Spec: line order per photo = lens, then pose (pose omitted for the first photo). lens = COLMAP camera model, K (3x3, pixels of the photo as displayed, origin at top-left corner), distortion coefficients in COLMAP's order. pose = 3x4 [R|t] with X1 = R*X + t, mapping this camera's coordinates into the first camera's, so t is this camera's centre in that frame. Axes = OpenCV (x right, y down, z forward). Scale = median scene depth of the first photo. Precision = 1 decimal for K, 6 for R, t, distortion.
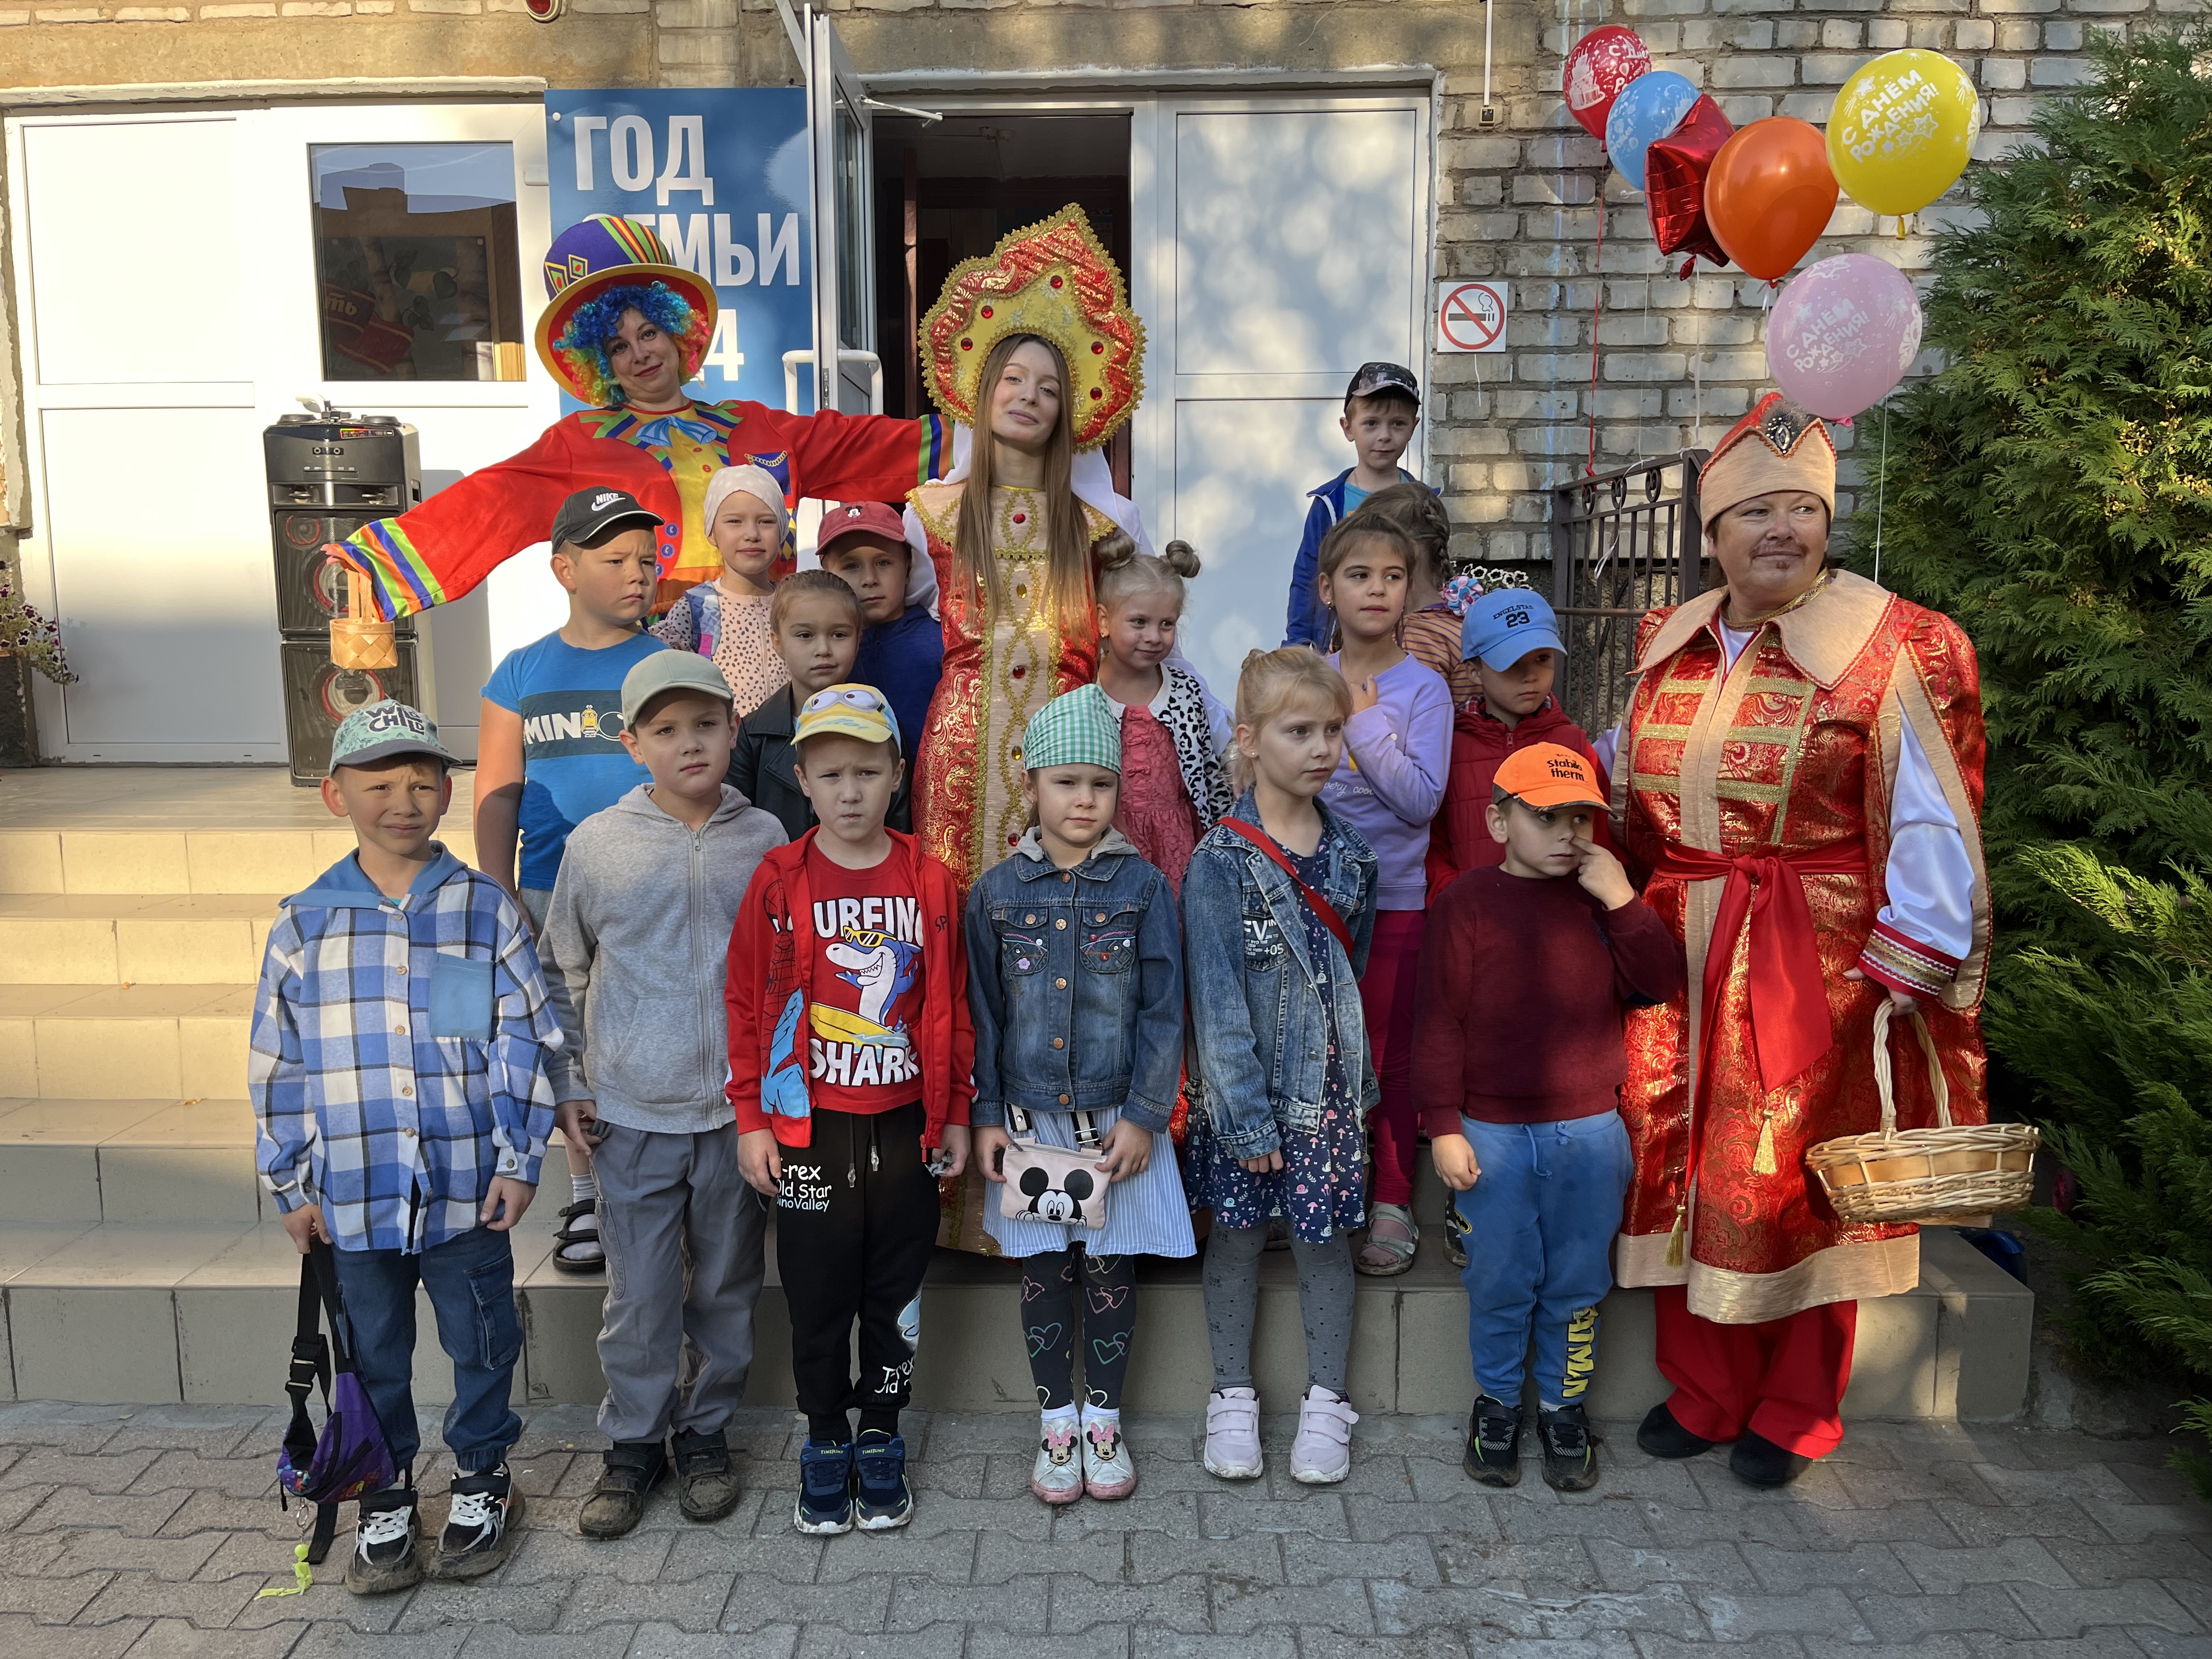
lens RADIAL K [[1629.2, 0, 1106.0], [0, 1629.2, 829.5], [0, 0, 1]] dist [0.072078, -0.089637]
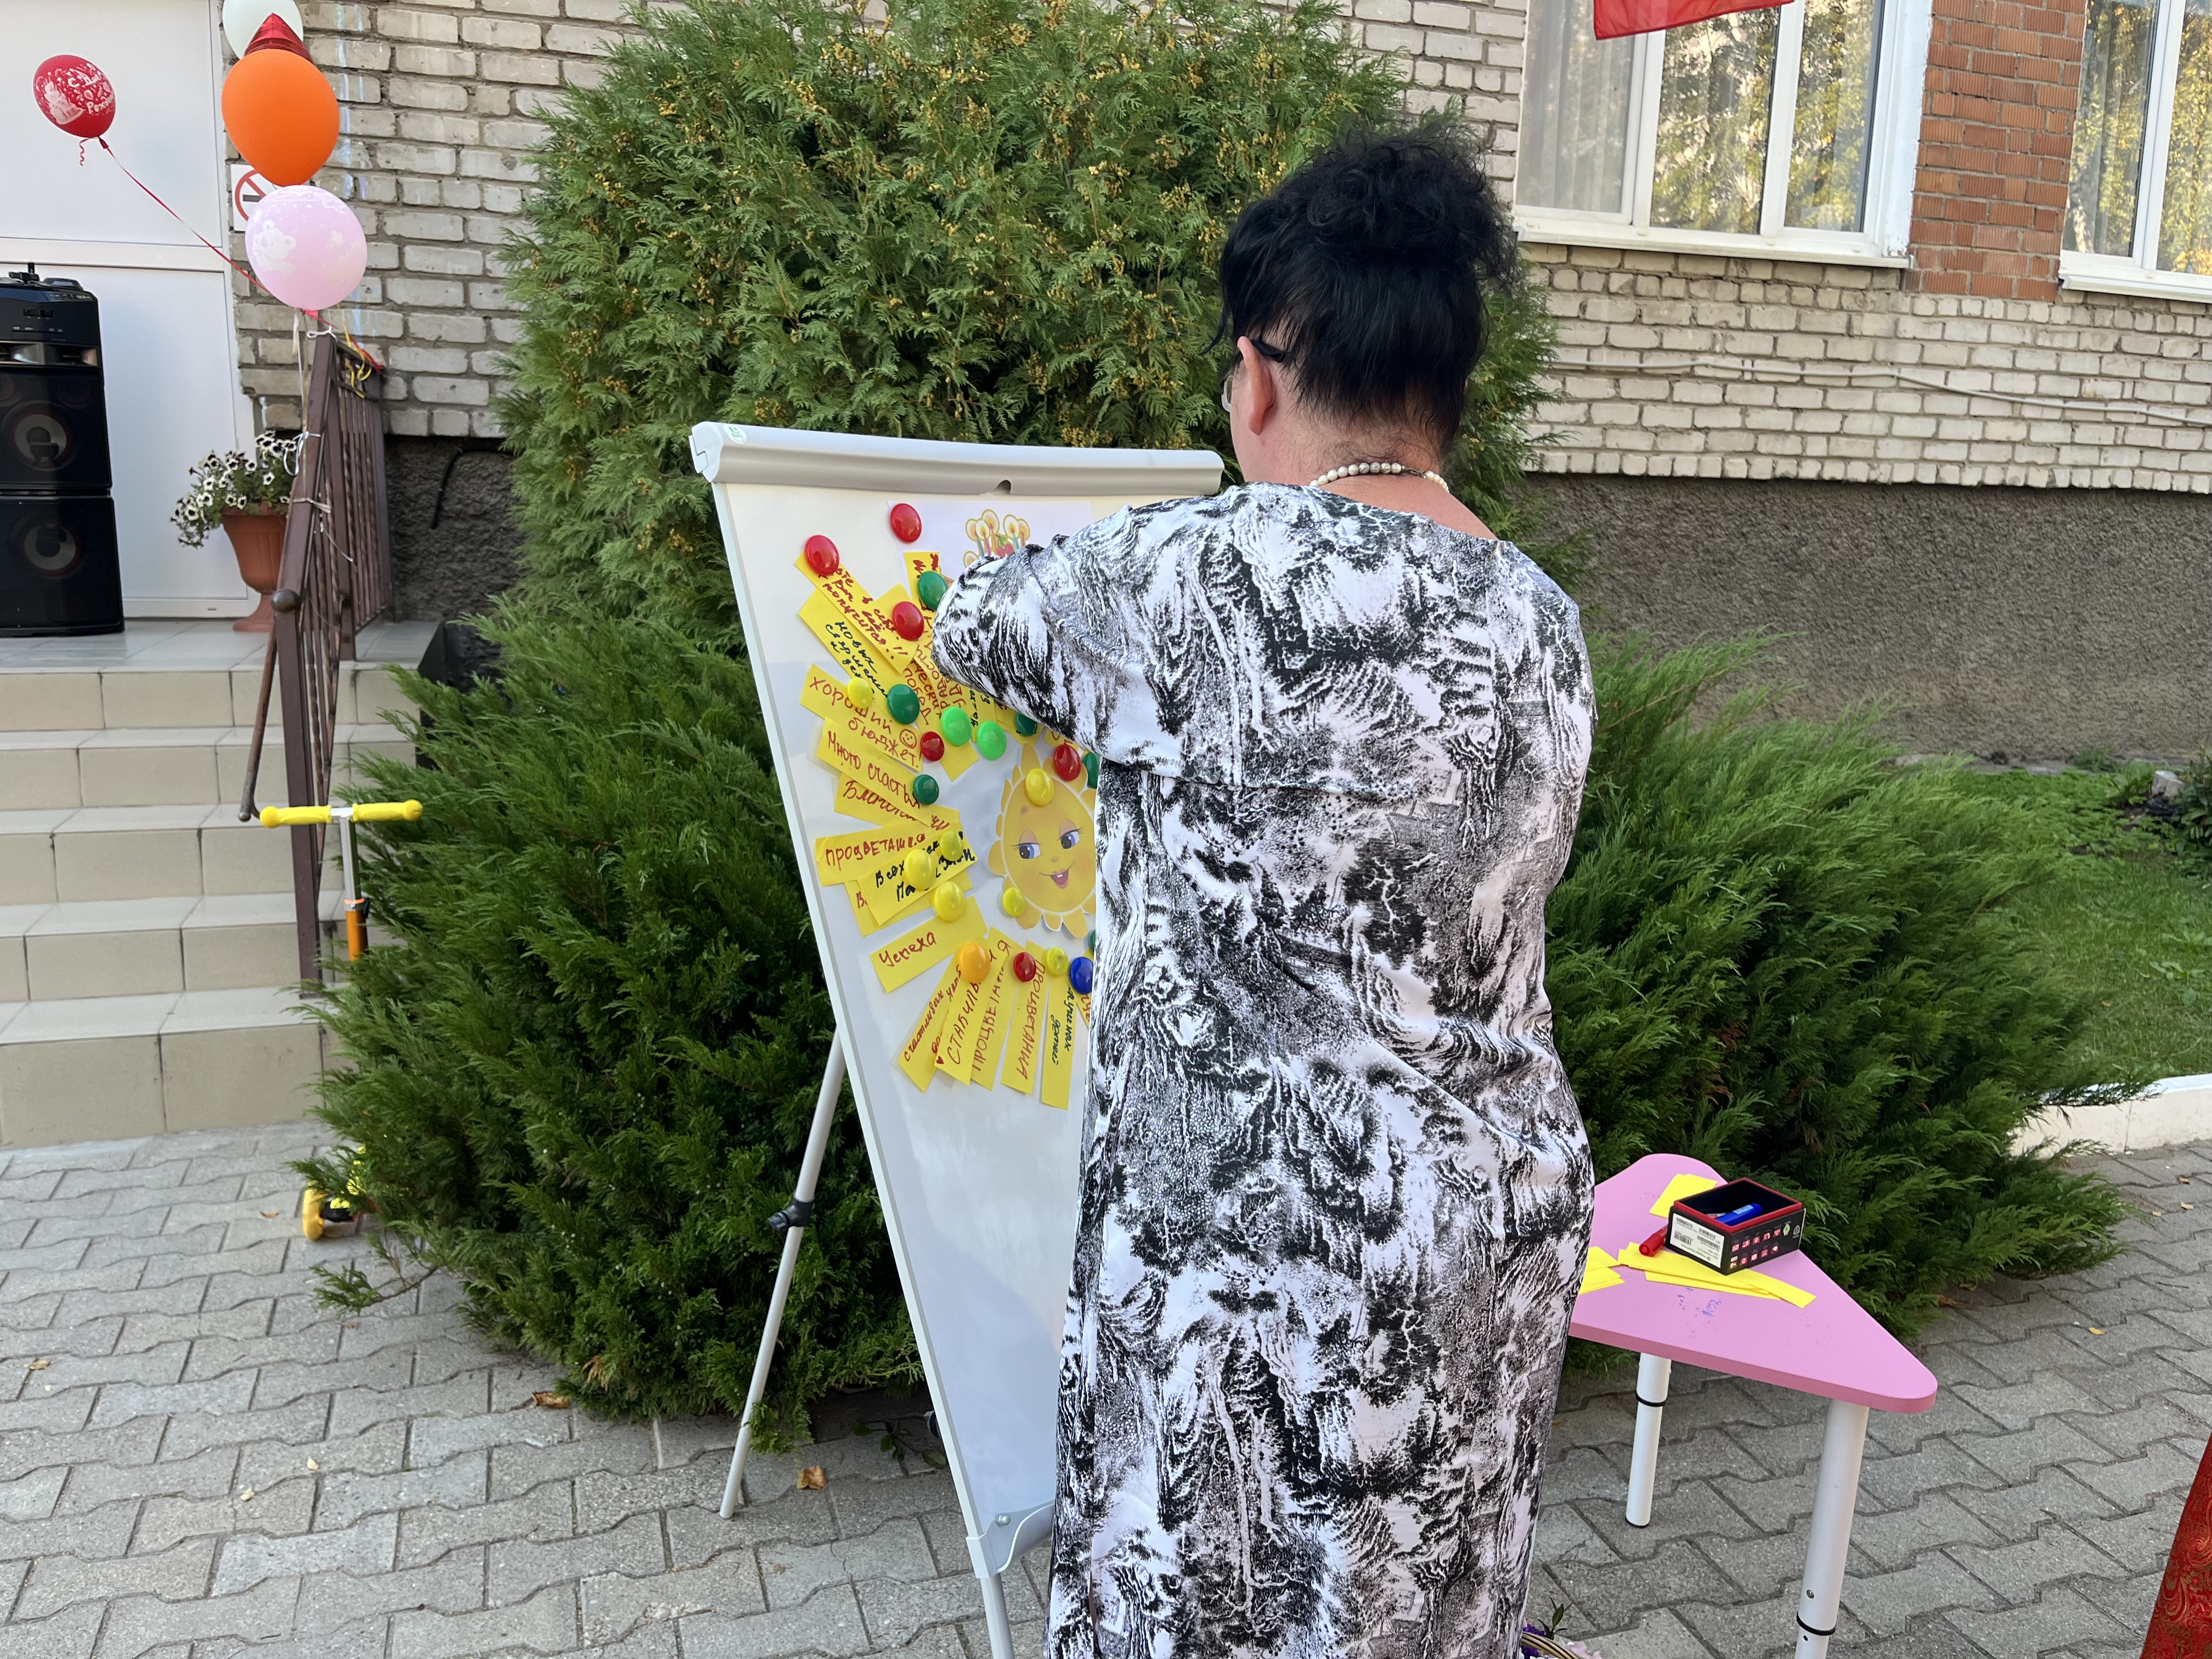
lens RADIAL K [[1690.6, 0, 1106.0], [0, 1690.6, 829.5], [0, 0, 1]] dist [0.046719, -0.061609]
pose [[0.943935, -0.034921, 0.328279, 0.359011], [0.017205, 0.998242, 0.056717, 0.041641], [-0.329683, -0.047889, 0.942876, -0.238131]]
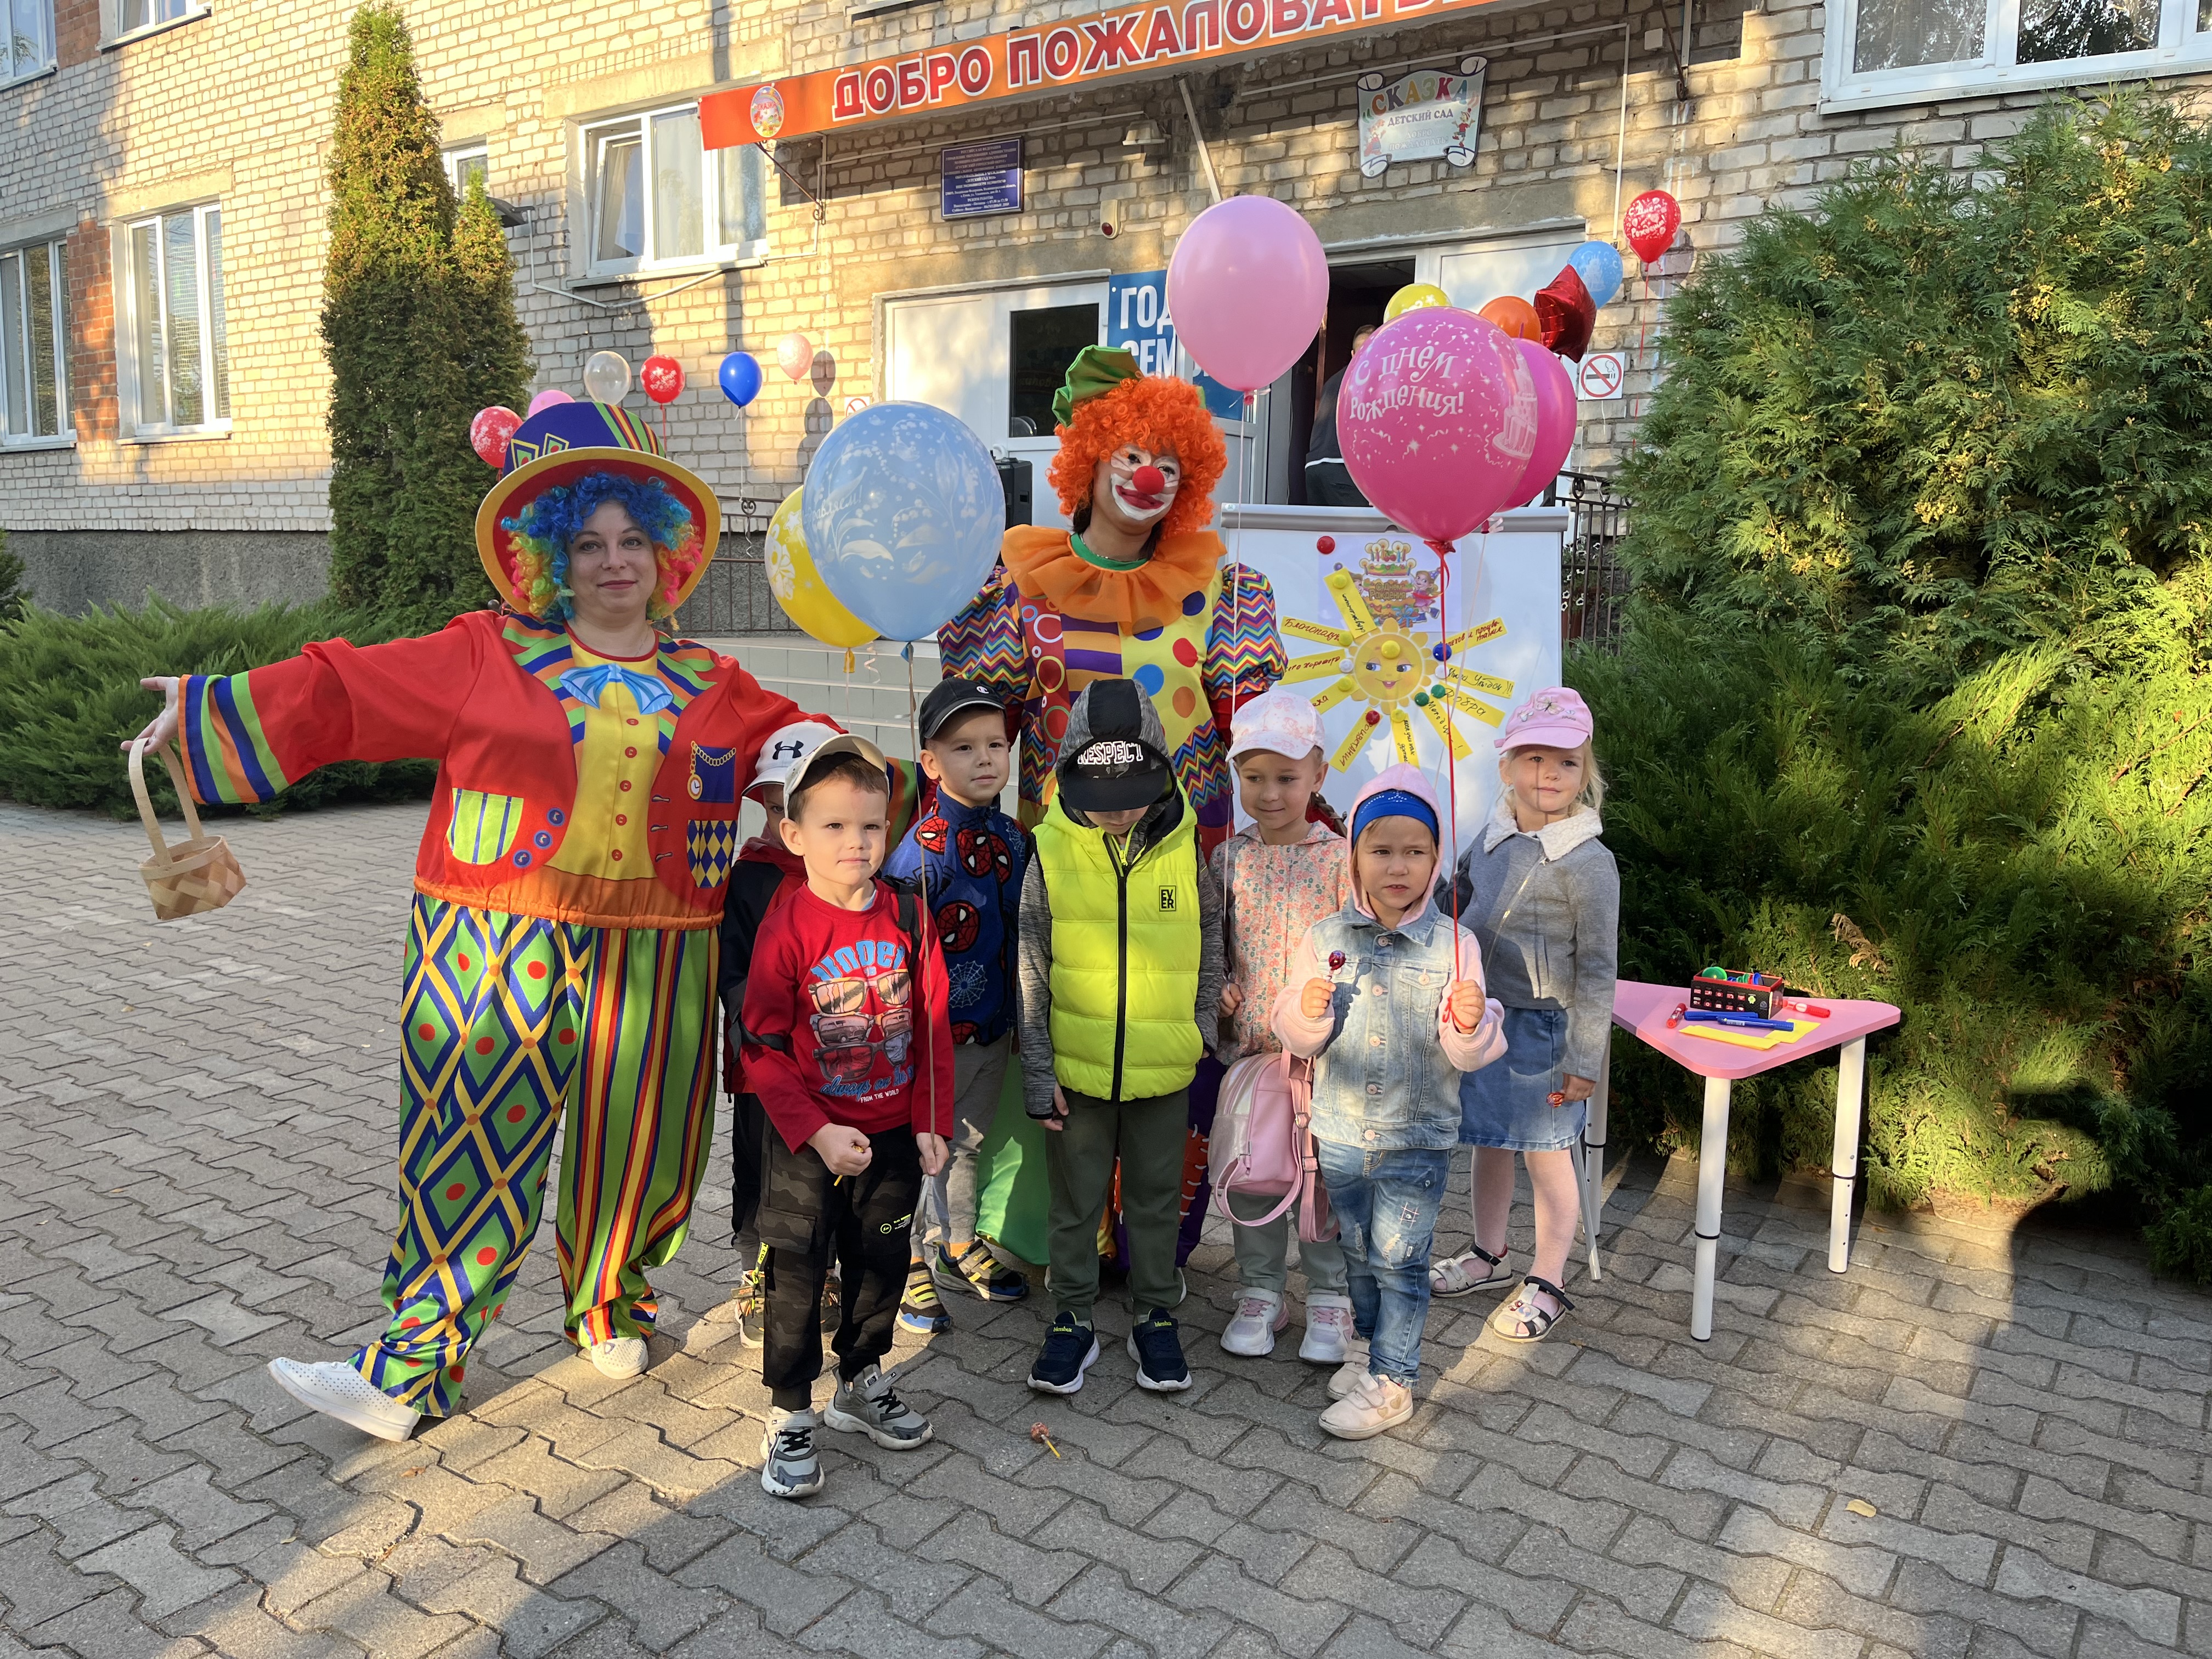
lens RADIAL K [[1691.6, 0, 1098.1], [0, 1691.6, 838.5], [0, 0, 1]] dist [0.073445, -0.109337]
pose [[0.825181, 0.107569, -0.554531, 0.759561], [-0.106885, 0.993700, 0.033707, 0.108420], [0.554663, 0.031457, 0.831480, -0.552882]]
